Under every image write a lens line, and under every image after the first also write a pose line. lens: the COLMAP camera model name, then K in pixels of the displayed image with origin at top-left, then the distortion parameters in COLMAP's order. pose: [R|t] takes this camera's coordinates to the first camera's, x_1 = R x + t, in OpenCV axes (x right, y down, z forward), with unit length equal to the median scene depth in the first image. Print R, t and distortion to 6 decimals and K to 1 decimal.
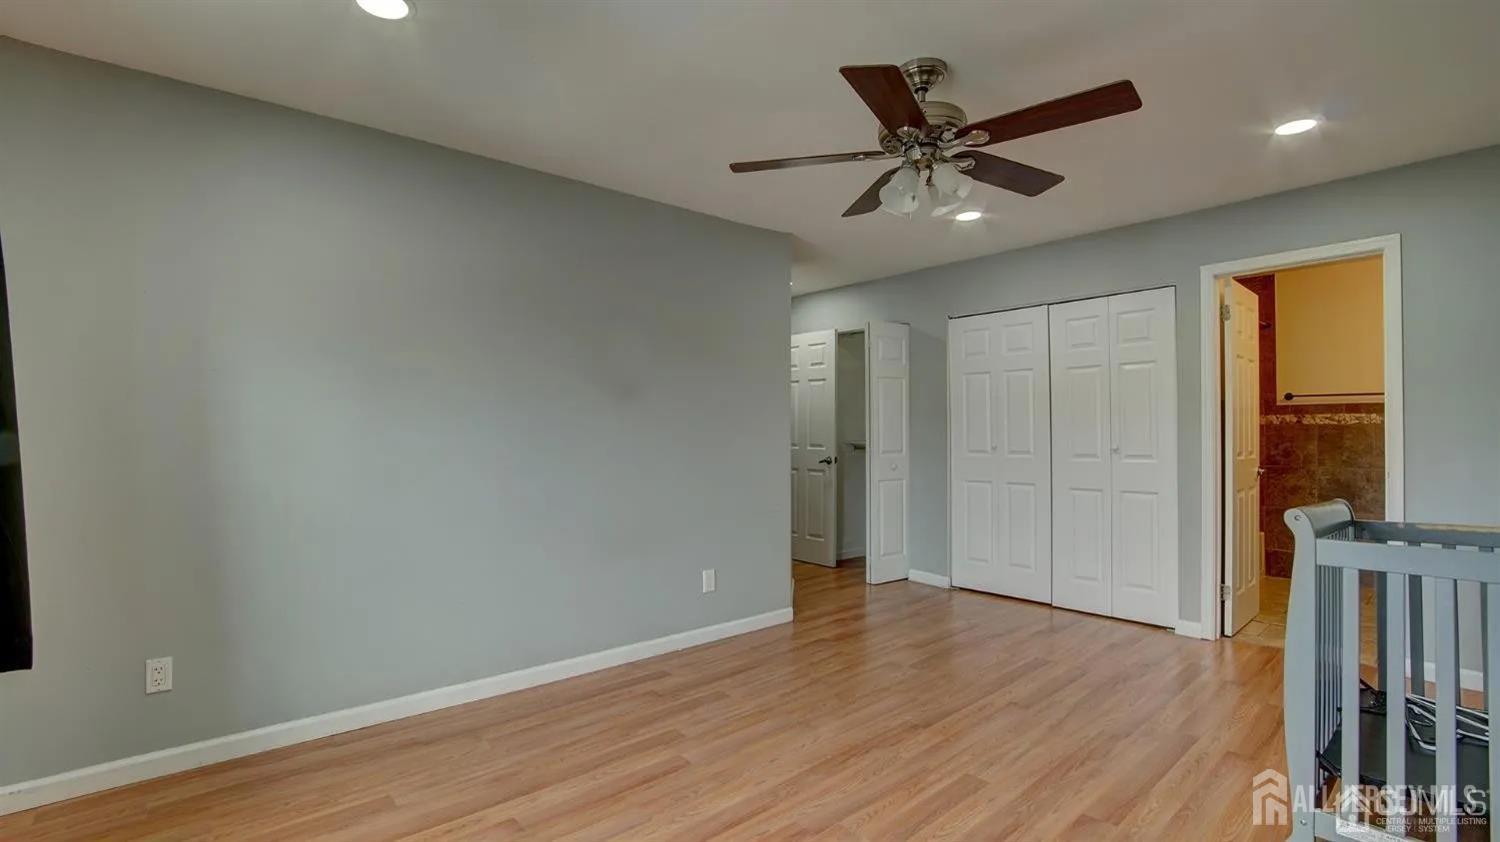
lens RADIAL K [[666.4, 0, 749.5], [0, 666.4, 426.2], [0, 0, 1]] dist [-0.037874, 0.007062]
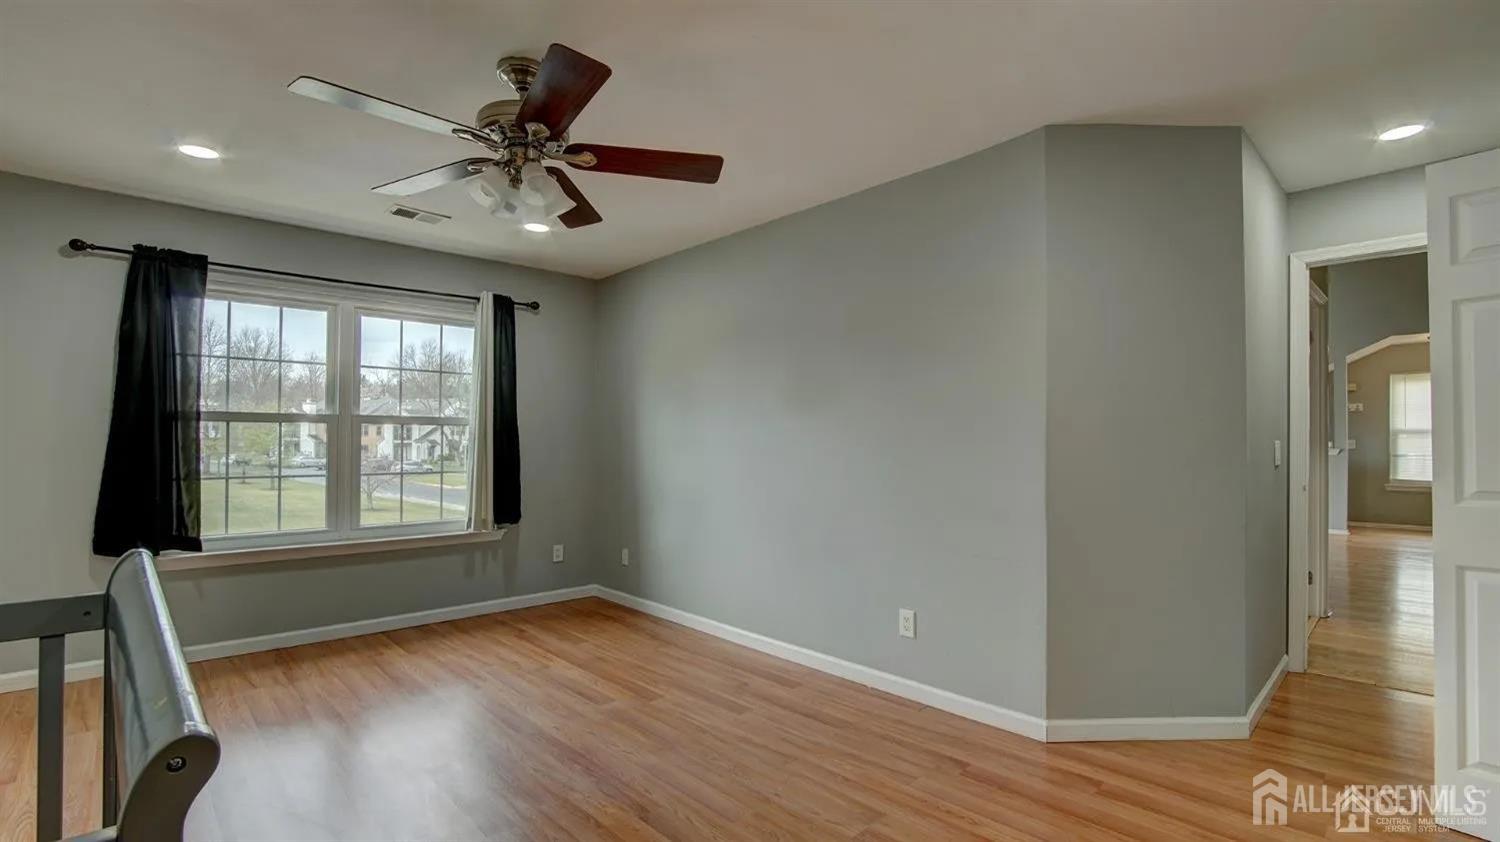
lens RADIAL K [[666.4, 0, 753.4], [0, 666.4, 434.4], [0, 0, 1]] dist [-0.037874, 0.007062]
pose [[0.042352, -0.010139, -0.999051, 0.956859], [0.013533, 0.999863, -0.009573, 0.006936], [0.999011, -0.013115, 0.042484, 0.996798]]
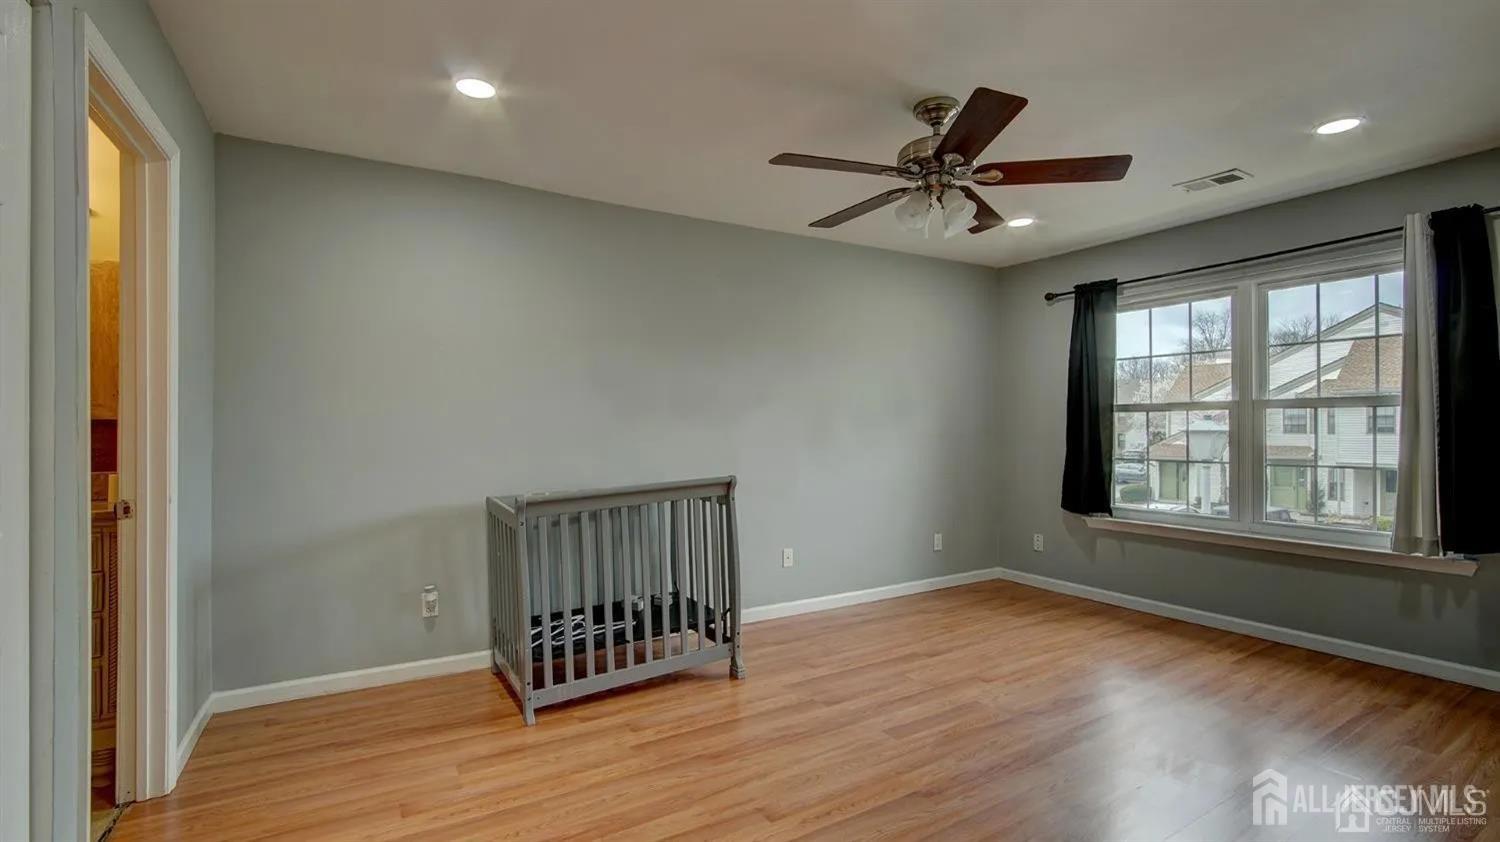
lens RADIAL K [[666.4, 0, 738.1], [0, 666.4, 424.6], [0, 0, 1]] dist [-0.037874, 0.007062]
pose [[-0.983469, 0.004945, 0.181007, 0.301091], [0.000978, 0.999758, -0.021998, 0.017181], [-0.181072, -0.021457, -0.983236, 1.662282]]
